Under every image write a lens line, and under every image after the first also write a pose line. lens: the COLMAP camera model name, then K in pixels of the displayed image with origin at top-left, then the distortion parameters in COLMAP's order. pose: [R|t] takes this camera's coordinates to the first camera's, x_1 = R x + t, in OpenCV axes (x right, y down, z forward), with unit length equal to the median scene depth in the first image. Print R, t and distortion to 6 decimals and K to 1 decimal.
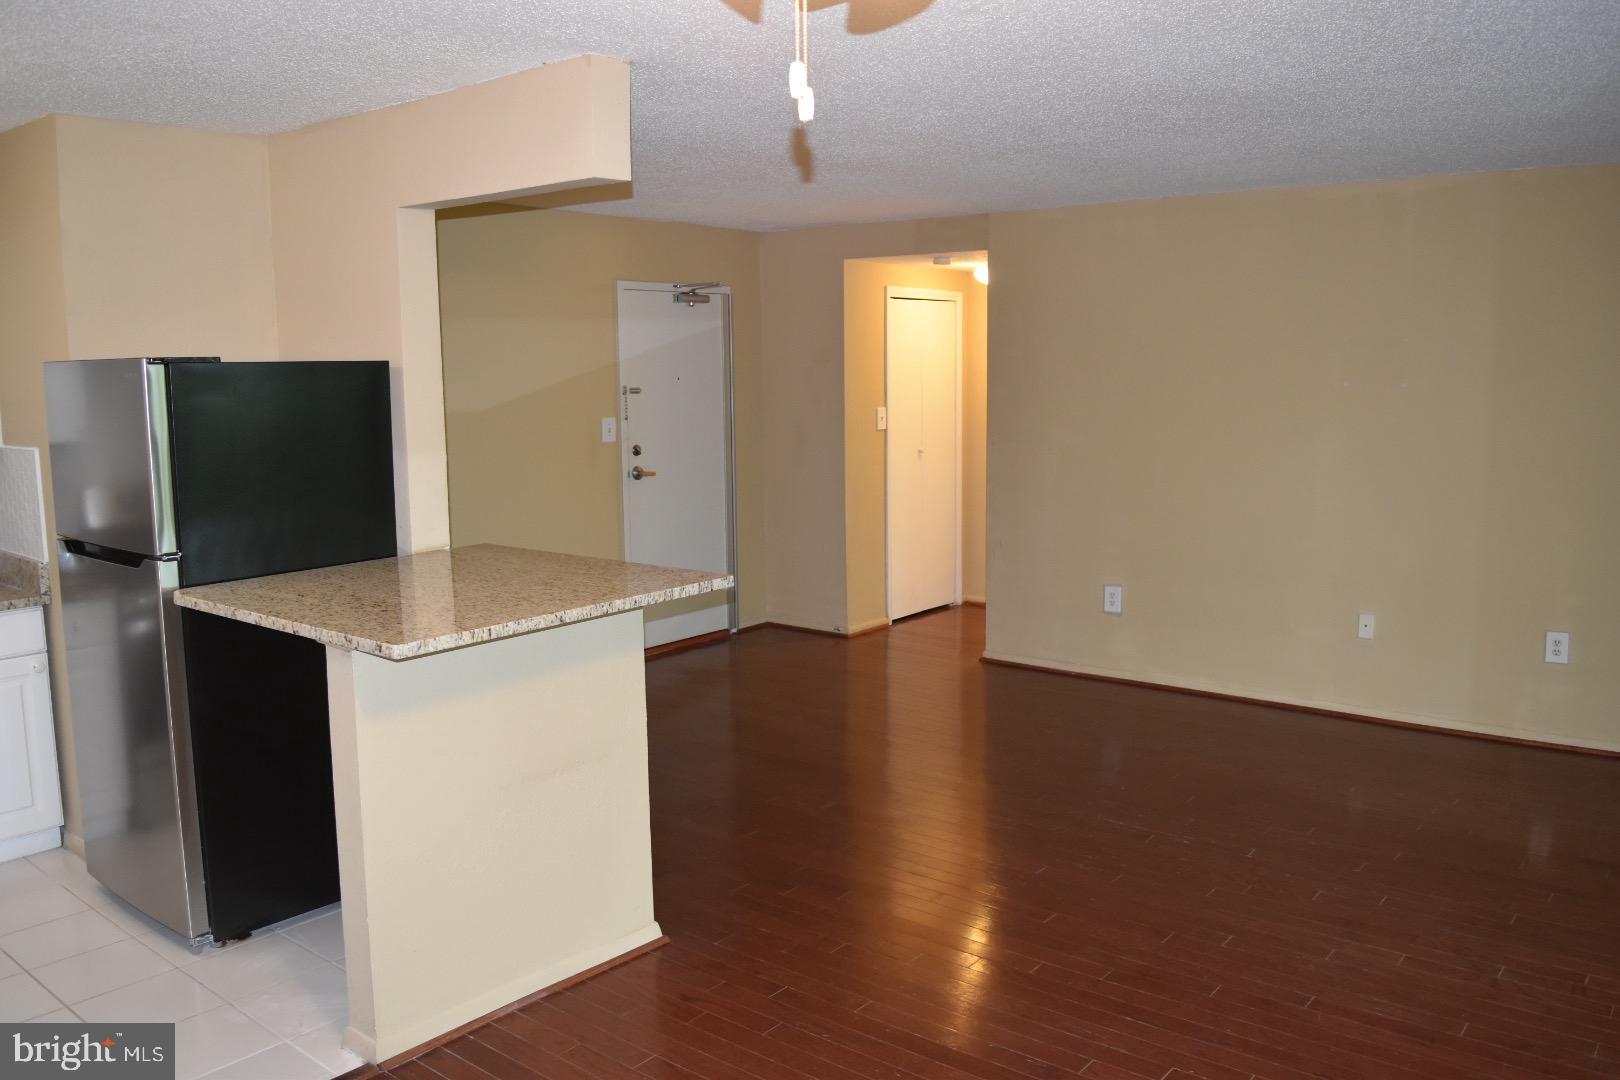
lens RADIAL K [[1276.5, 0, 810.0], [0, 1276.5, 540.0], [0, 0, 1]] dist [-0.096460, 0.023777]
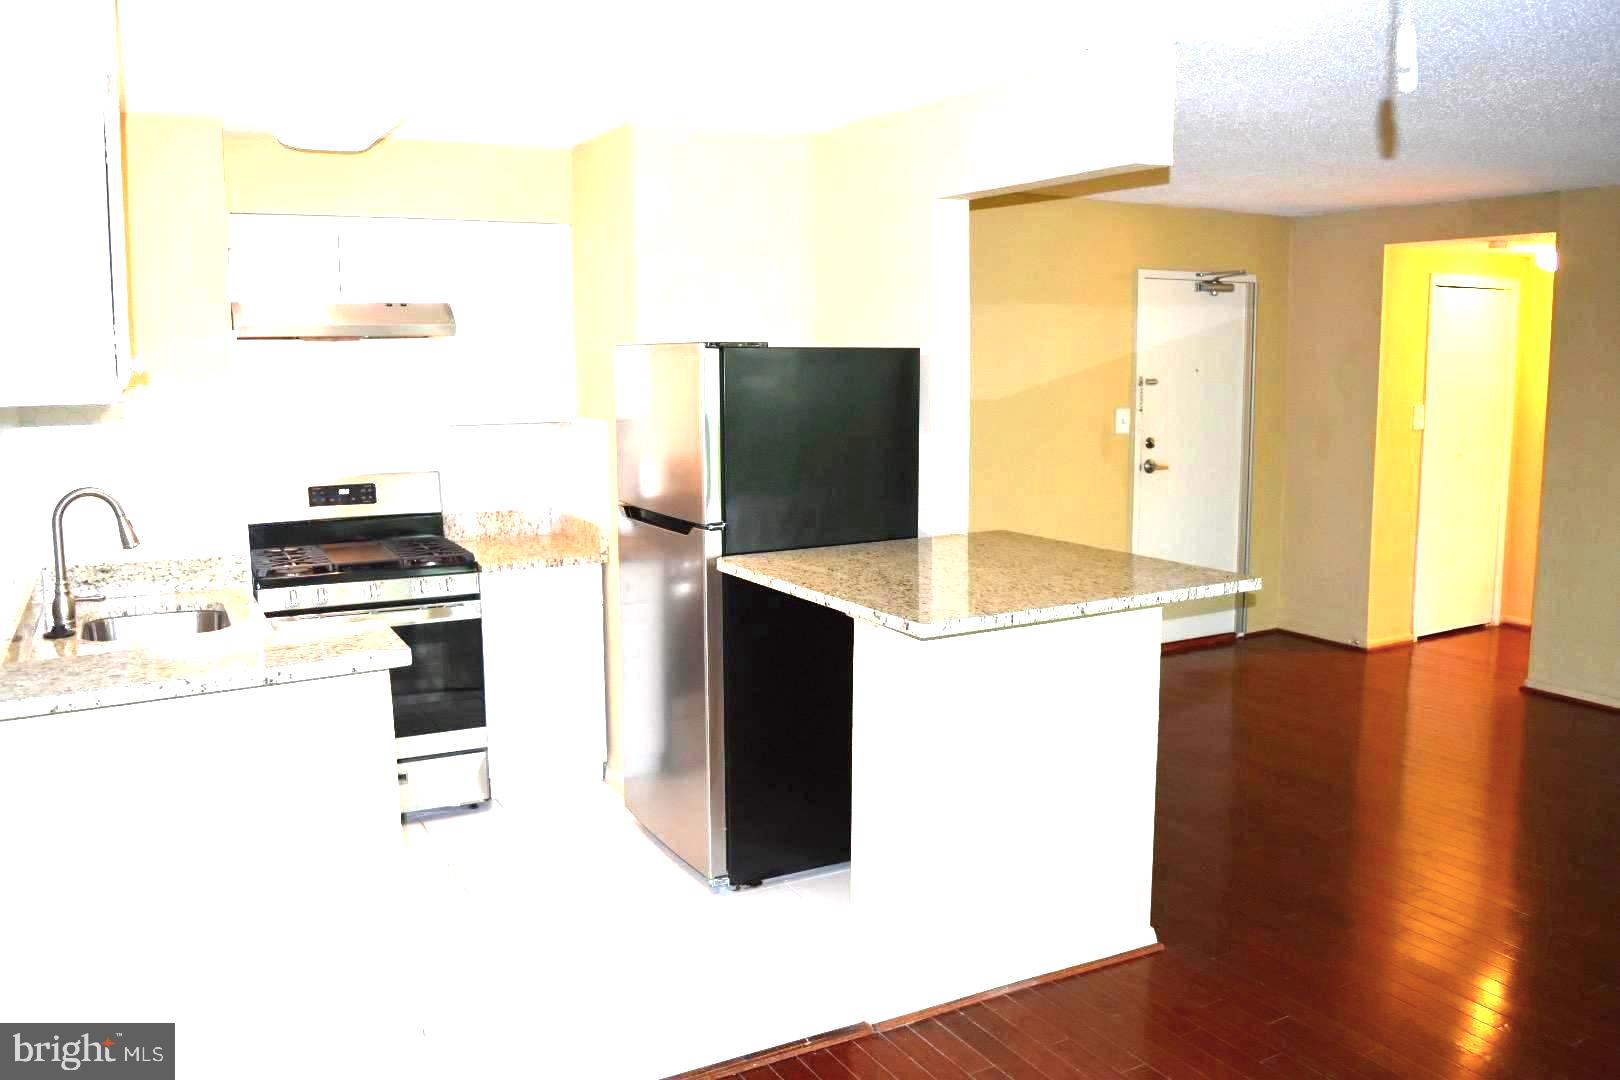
lens RADIAL K [[1276.5, 0, 810.0], [0, 1276.5, 540.0], [0, 0, 1]] dist [-0.096460, 0.023777]
pose [[0.926263, 0.056846, -0.372566, -0.021690], [-0.053888, 0.998378, 0.018358, 0.000477], [0.373005, 0.003073, 0.927824, 0.001375]]
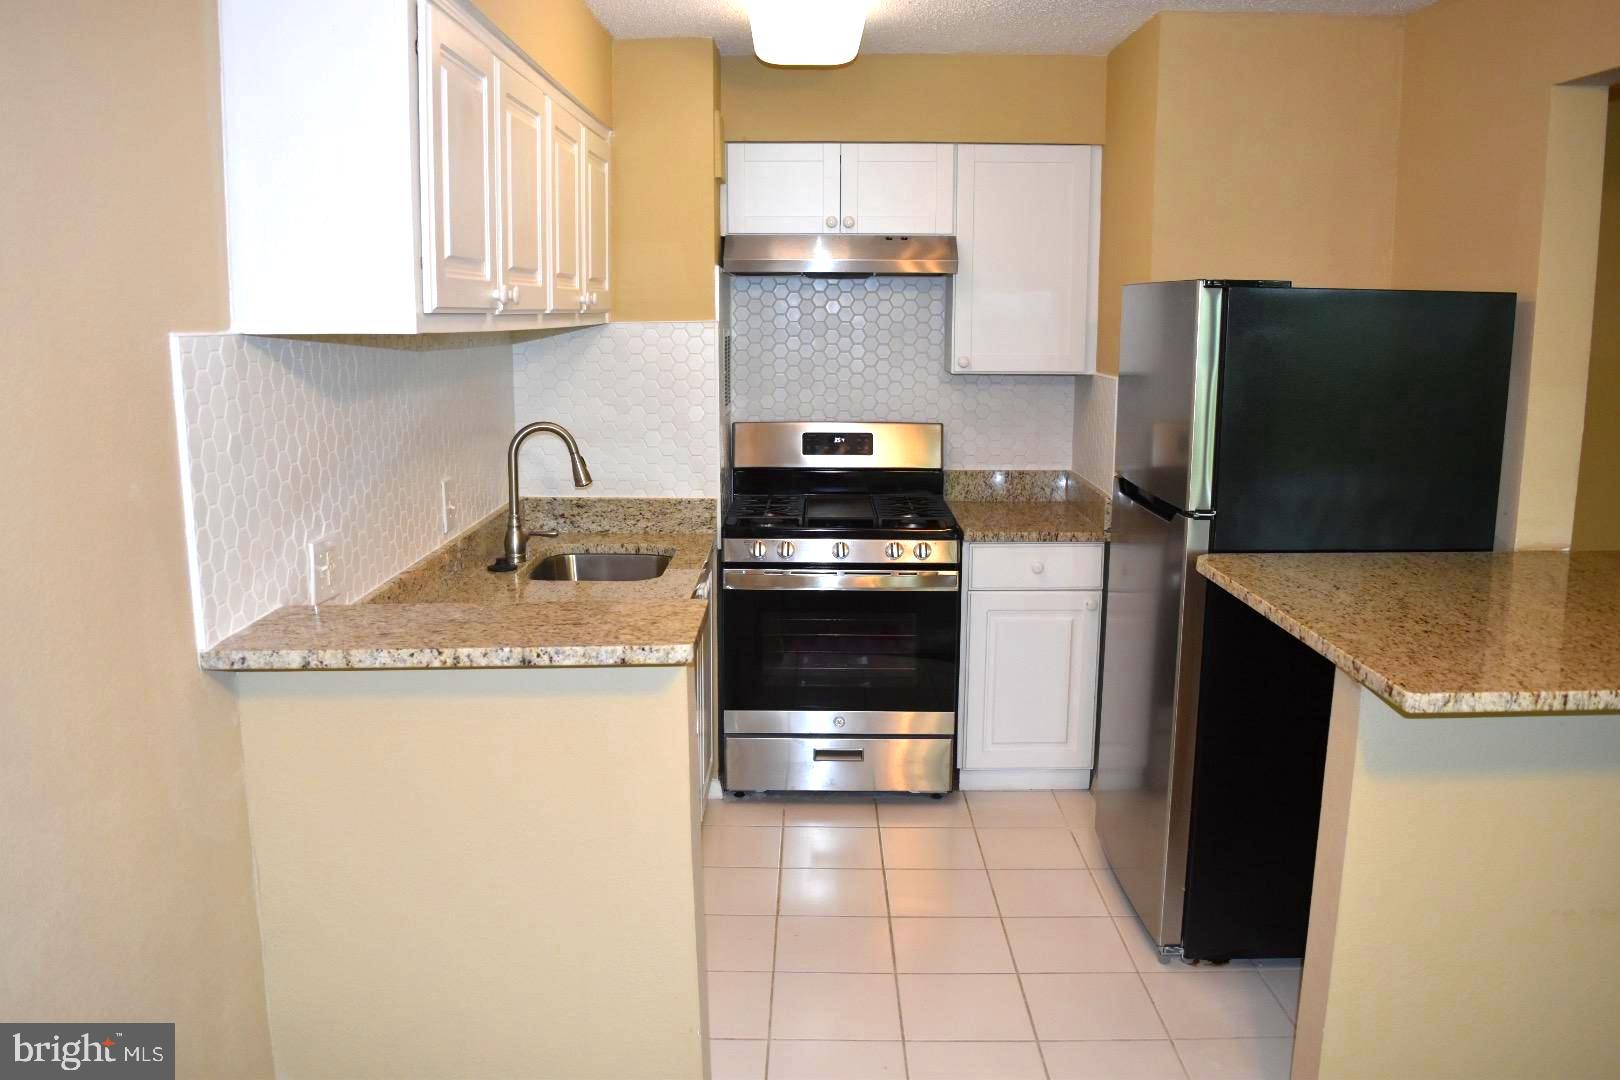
lens RADIAL K [[1276.5, 0, 810.0], [0, 1276.5, 540.0], [0, 0, 1]] dist [-0.096460, 0.023777]
pose [[0.629833, 0.148311, -0.762440, -0.017309], [-0.114144, 0.988617, 0.098016, -0.021563], [0.768298, 0.025294, 0.639592, 0.219275]]
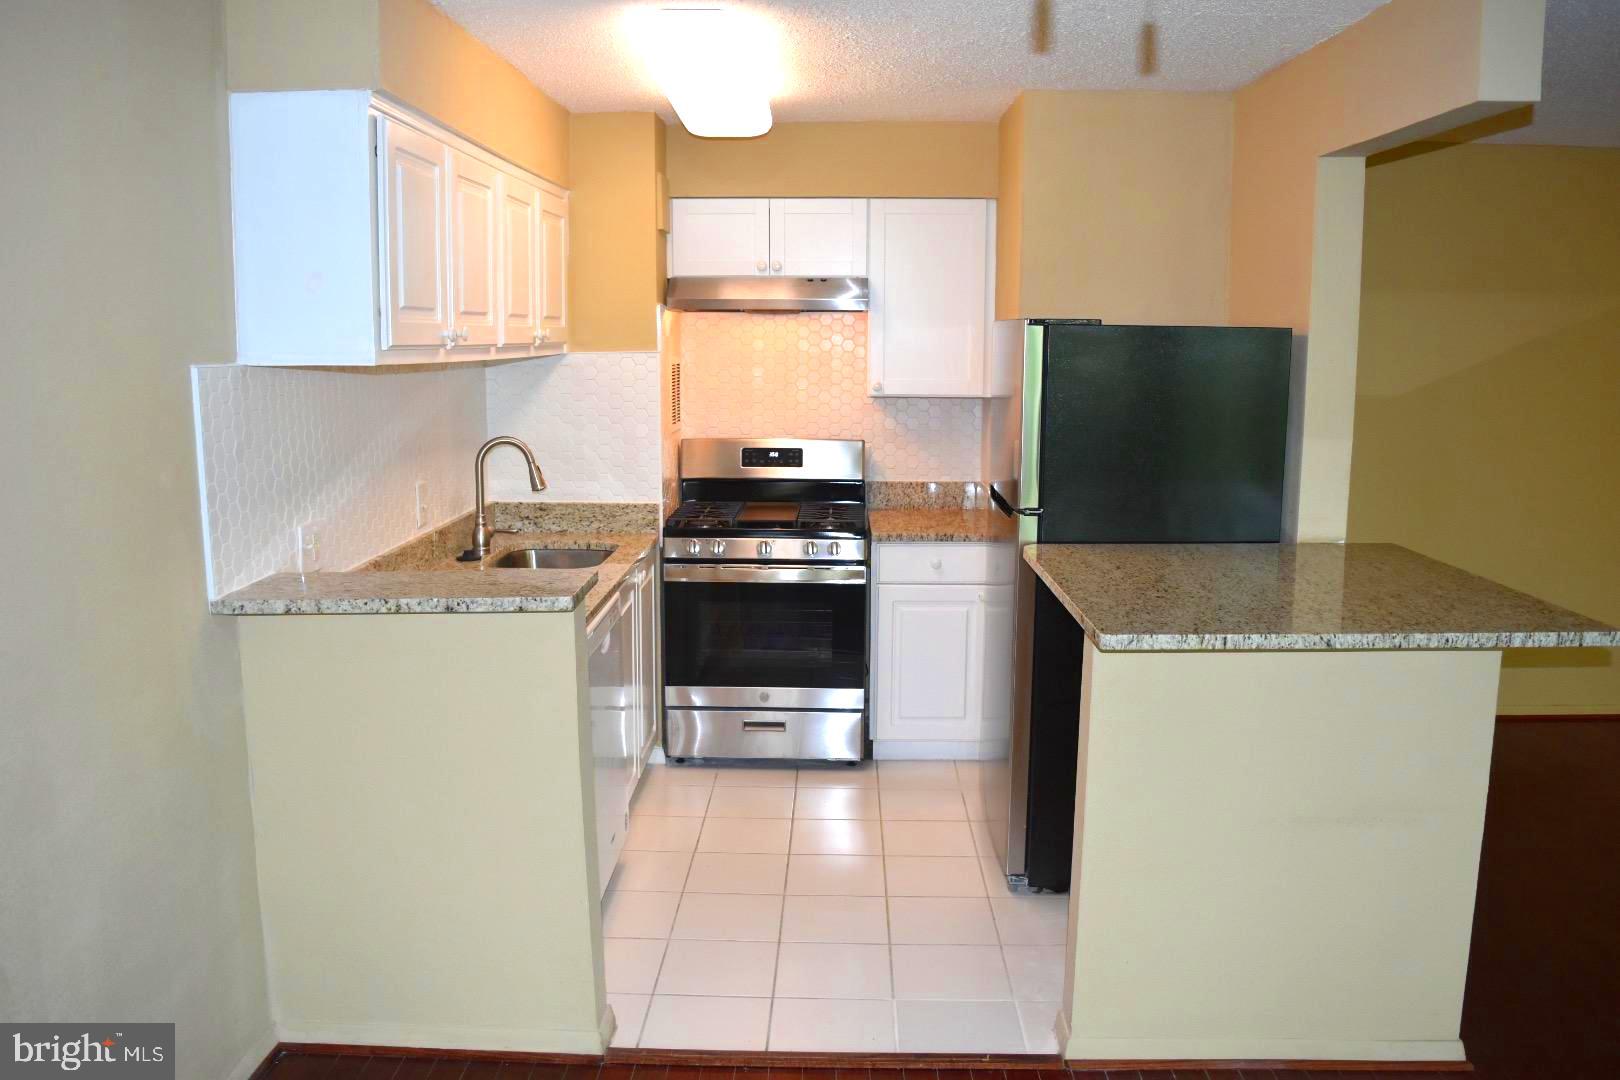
lens RADIAL K [[1276.5, 0, 810.0], [0, 1276.5, 540.0], [0, 0, 1]] dist [-0.096460, 0.023777]
pose [[0.613107, 0.136562, -0.778107, 0.184428], [-0.116524, 0.989805, 0.081901, -0.026166], [0.781359, 0.040454, 0.622769, 0.181817]]
